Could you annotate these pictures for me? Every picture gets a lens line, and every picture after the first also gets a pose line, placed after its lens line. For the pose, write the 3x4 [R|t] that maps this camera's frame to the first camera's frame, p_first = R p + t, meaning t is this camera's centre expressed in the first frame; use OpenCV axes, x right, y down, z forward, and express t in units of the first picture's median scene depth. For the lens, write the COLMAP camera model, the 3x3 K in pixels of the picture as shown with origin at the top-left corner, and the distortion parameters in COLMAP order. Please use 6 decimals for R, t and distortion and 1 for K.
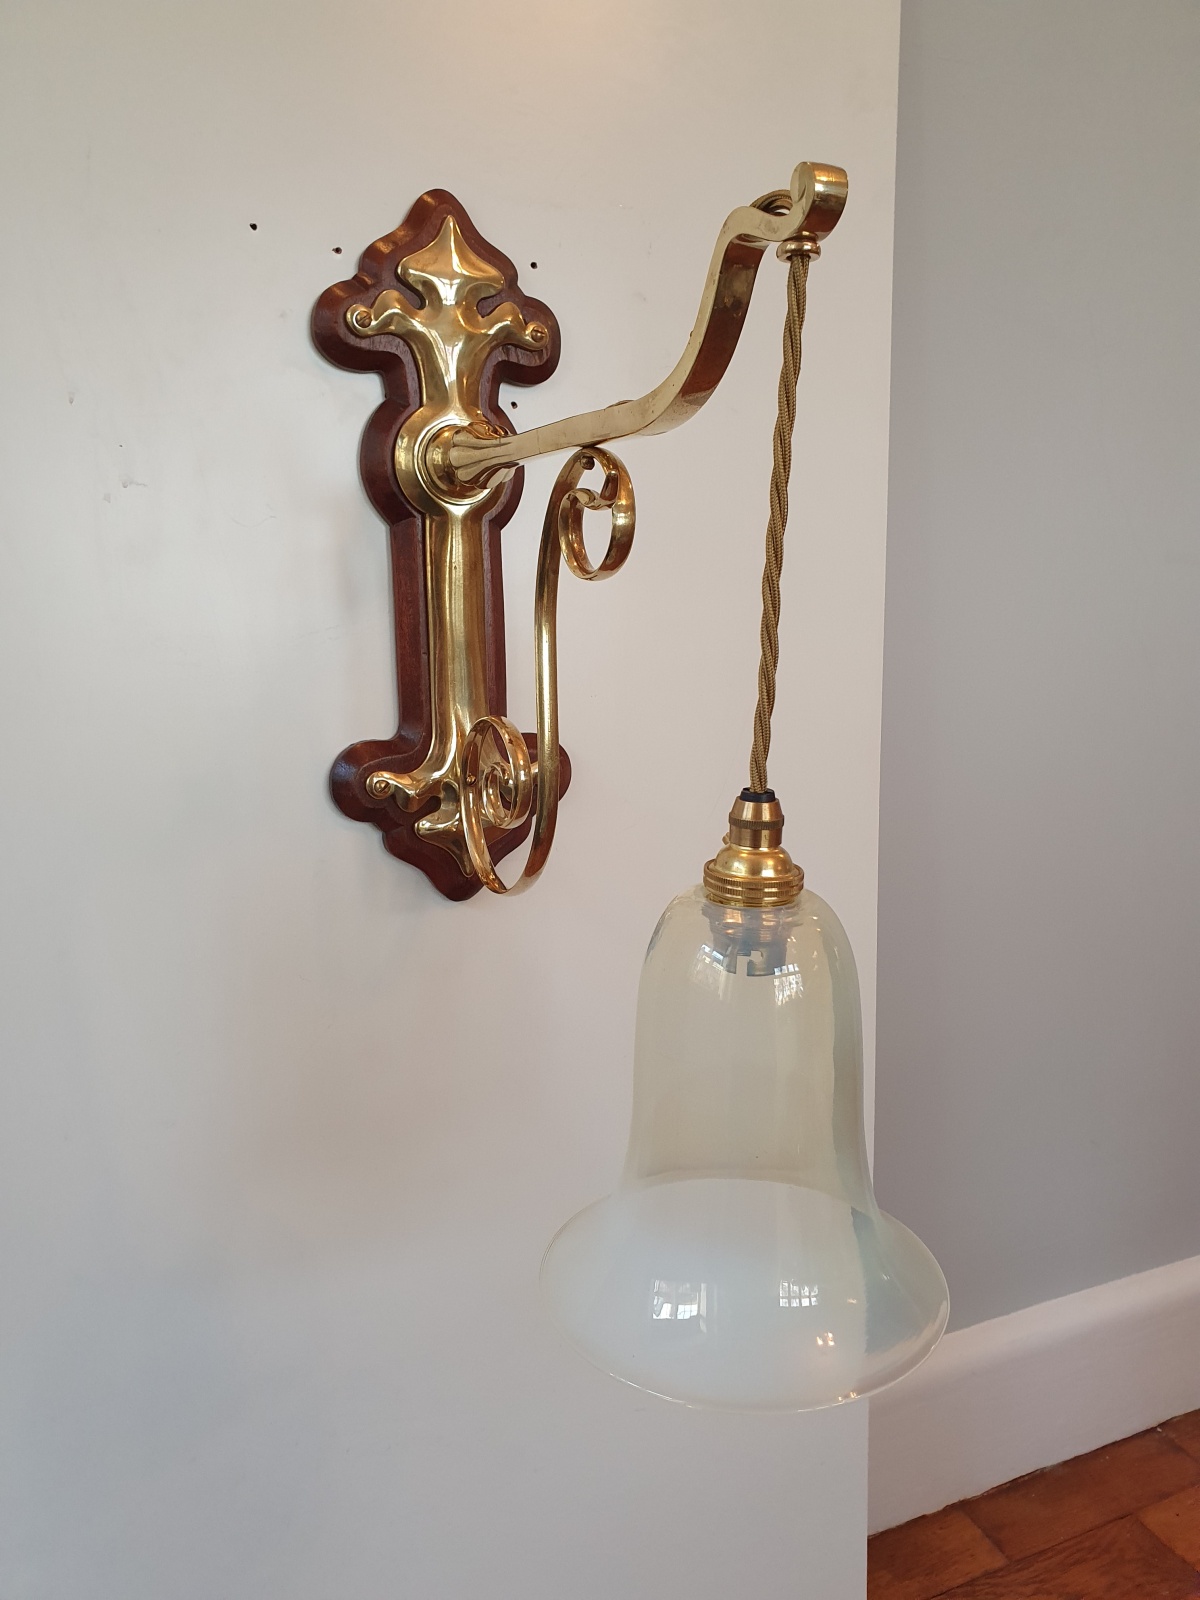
lens RADIAL K [[1190.9, 0, 617.9], [0, 1190.9, 788.3], [0, 0, 1]] dist [-0.025285, 0.001205]
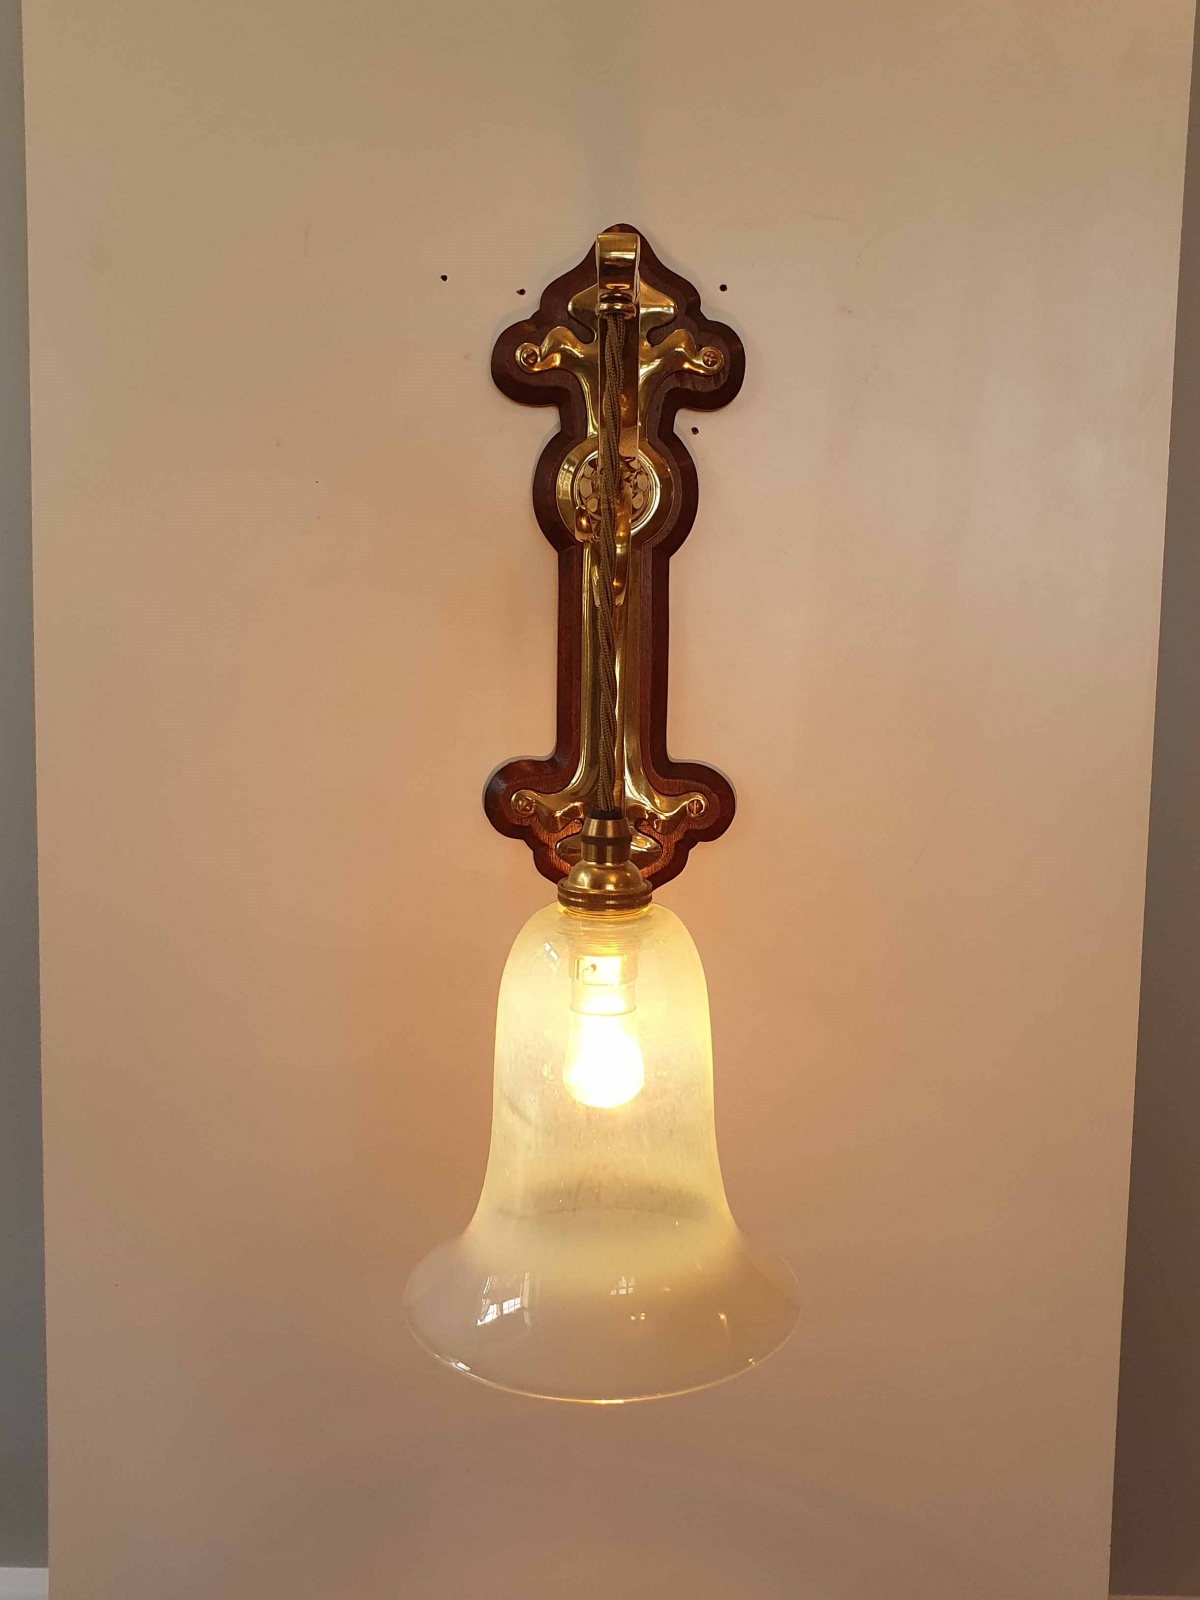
lens RADIAL K [[1444.3, 0, 641.4], [0, 1444.3, 798.9], [0, 0, 1]] dist [0.002261, -0.002335]
pose [[0.906464, 0.072344, -0.416041, 0.417306], [-0.089295, 0.995775, -0.021402, 0.011271], [0.412735, 0.056551, 0.909094, -0.094920]]
